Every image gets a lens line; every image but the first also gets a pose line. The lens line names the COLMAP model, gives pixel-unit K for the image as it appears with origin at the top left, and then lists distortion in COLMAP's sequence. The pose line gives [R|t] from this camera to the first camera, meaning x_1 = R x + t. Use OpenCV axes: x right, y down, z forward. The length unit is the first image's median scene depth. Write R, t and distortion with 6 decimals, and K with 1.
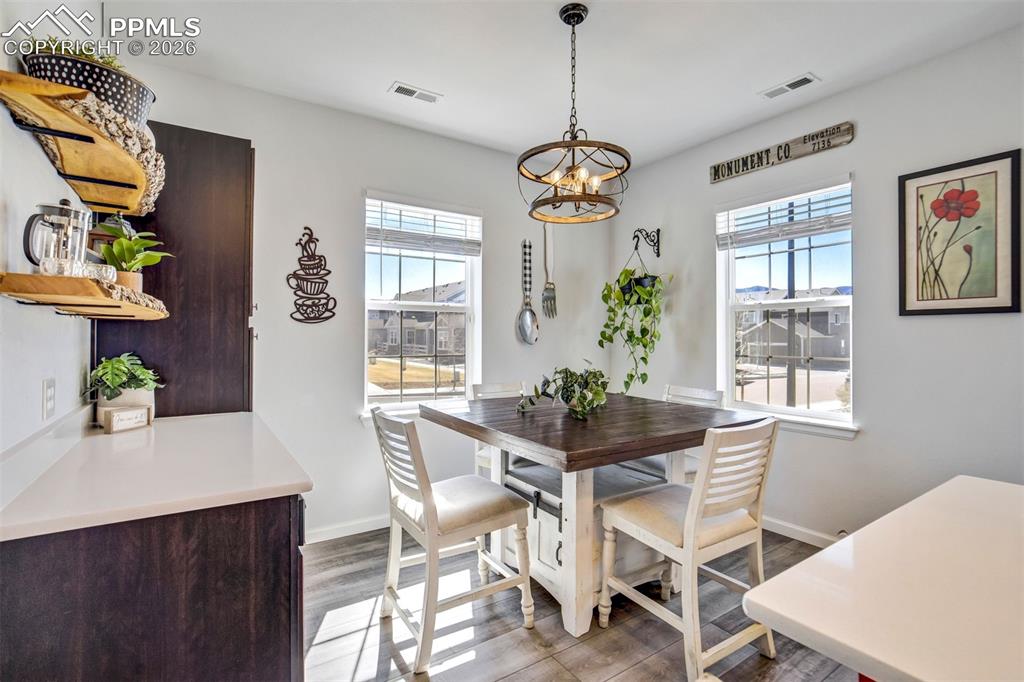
lens RADIAL K [[485.5, 0, 510.9], [0, 485.5, 331.5], [0, 0, 1]] dist [-0.021049, 0.007661]
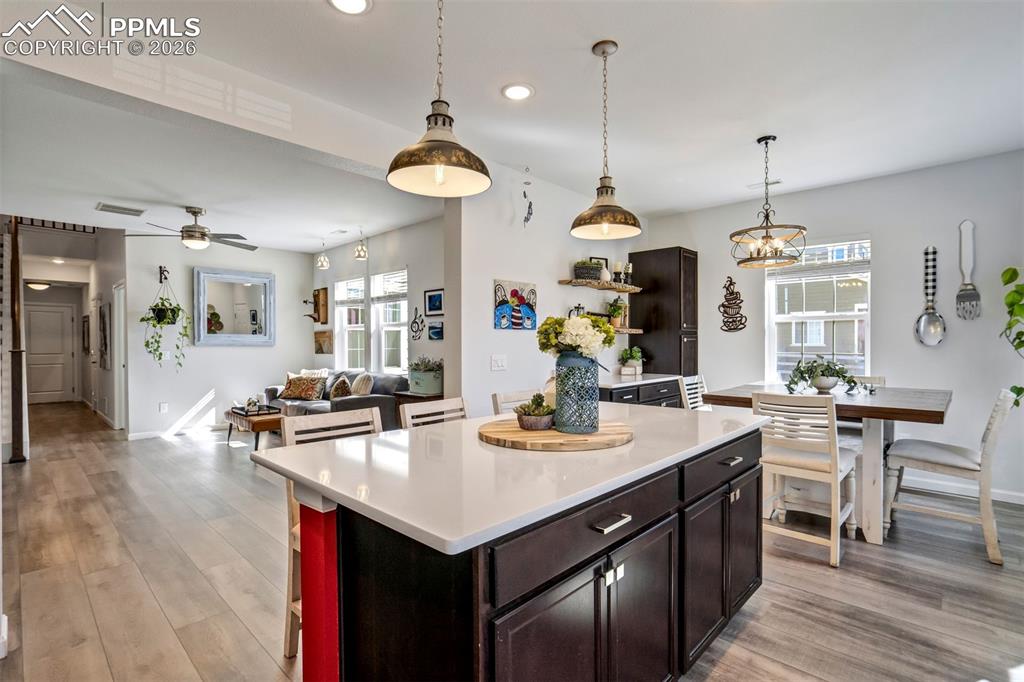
lens RADIAL K [[485.5, 0, 515.3], [0, 485.5, 344.2], [0, 0, 1]] dist [-0.021049, 0.007661]
pose [[0.240346, 0.002934, -0.970683, 1.058751], [0.011868, 0.999912, 0.005961, 0.006897], [0.970615, -0.012953, 0.240290, -0.162065]]
